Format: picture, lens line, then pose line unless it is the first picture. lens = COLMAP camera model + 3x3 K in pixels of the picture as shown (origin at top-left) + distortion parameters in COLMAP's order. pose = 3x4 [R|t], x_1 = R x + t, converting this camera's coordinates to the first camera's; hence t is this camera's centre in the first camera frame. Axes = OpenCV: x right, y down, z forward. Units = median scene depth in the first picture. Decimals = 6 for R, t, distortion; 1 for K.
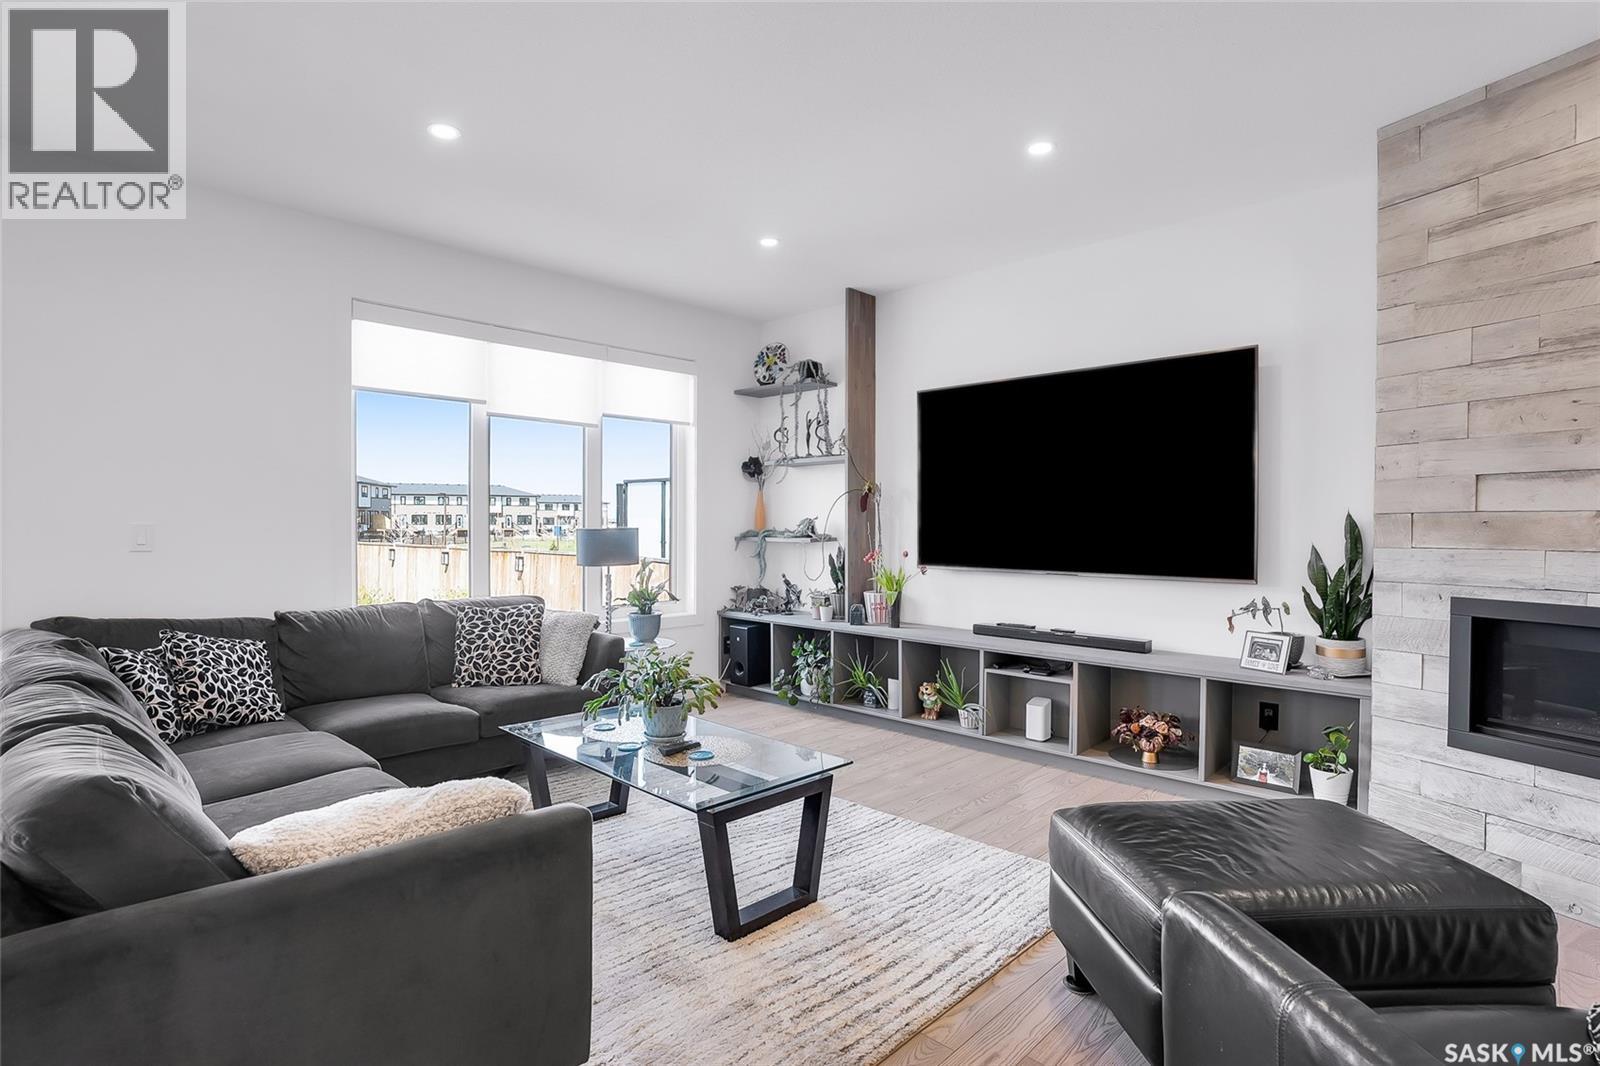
lens RADIAL K [[799.7, 0, 800.0], [0, 799.7, 533.0], [0, 0, 1]] dist [-0.060683, 0.033552]
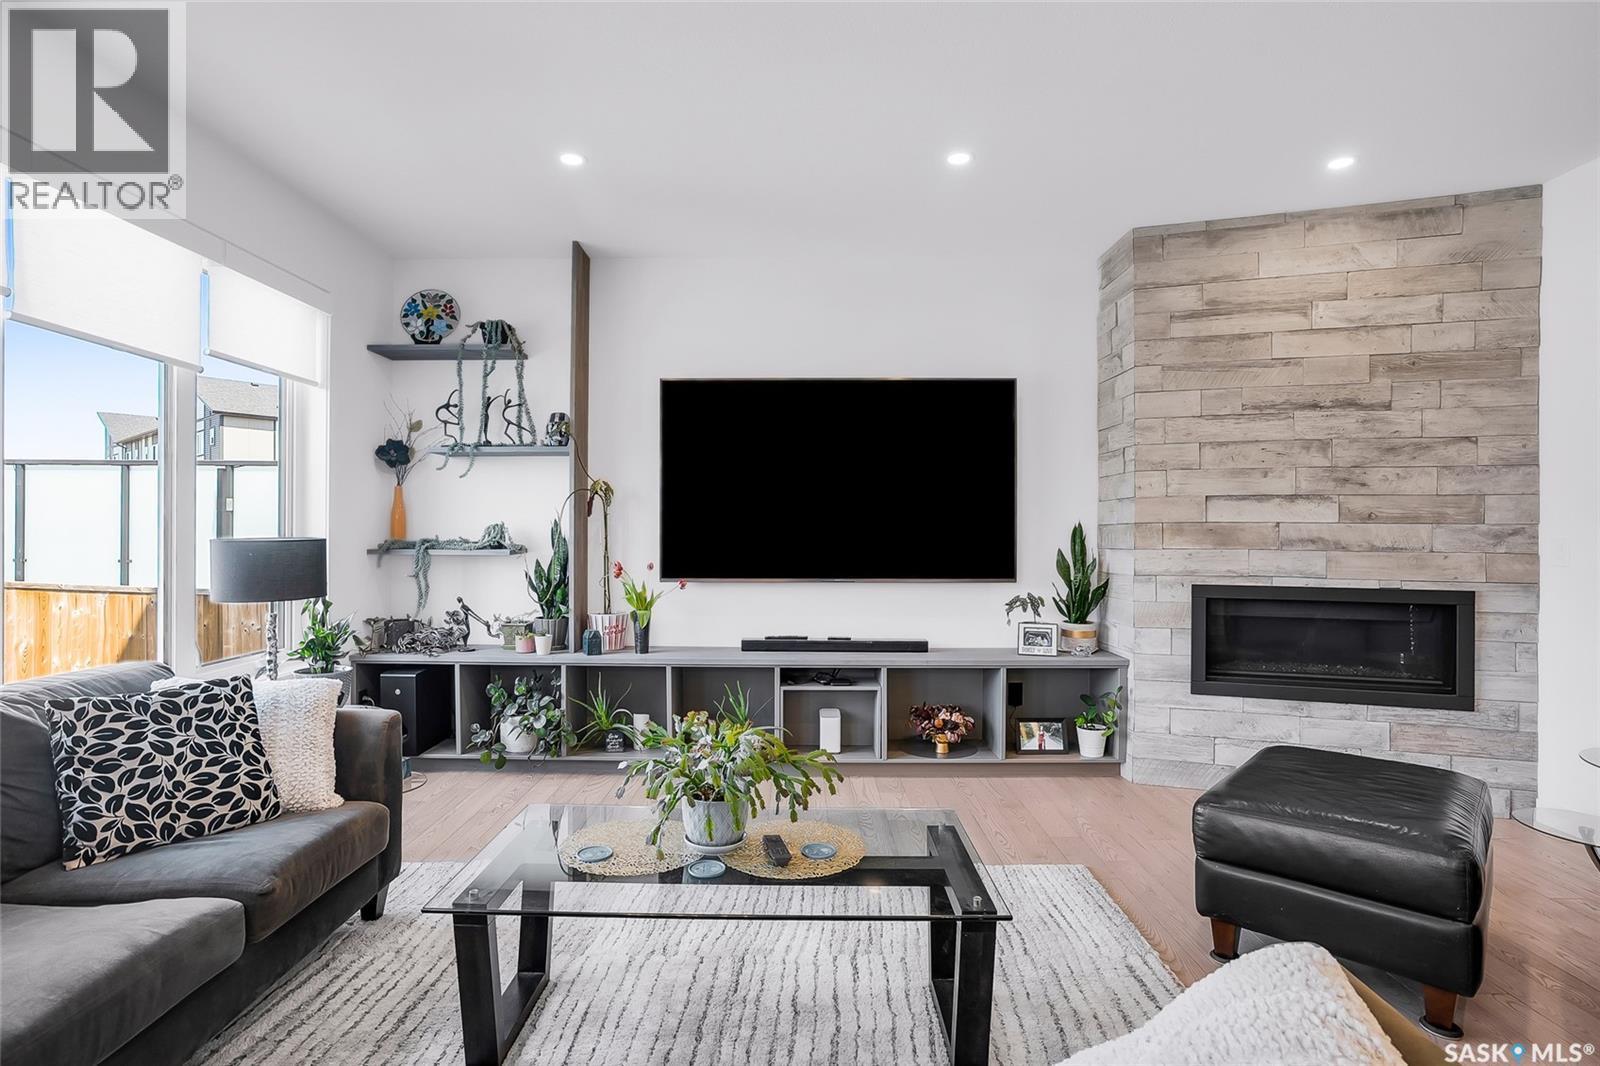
lens RADIAL K [[799.7, 0, 800.0], [0, 799.7, 533.0], [0, 0, 1]] dist [-0.060683, 0.033552]
pose [[0.720235, -0.001452, 0.693729, -0.446879], [0.007901, 0.999950, -0.006110, -0.003803], [-0.693685, 0.009882, 0.720210, 0.345583]]
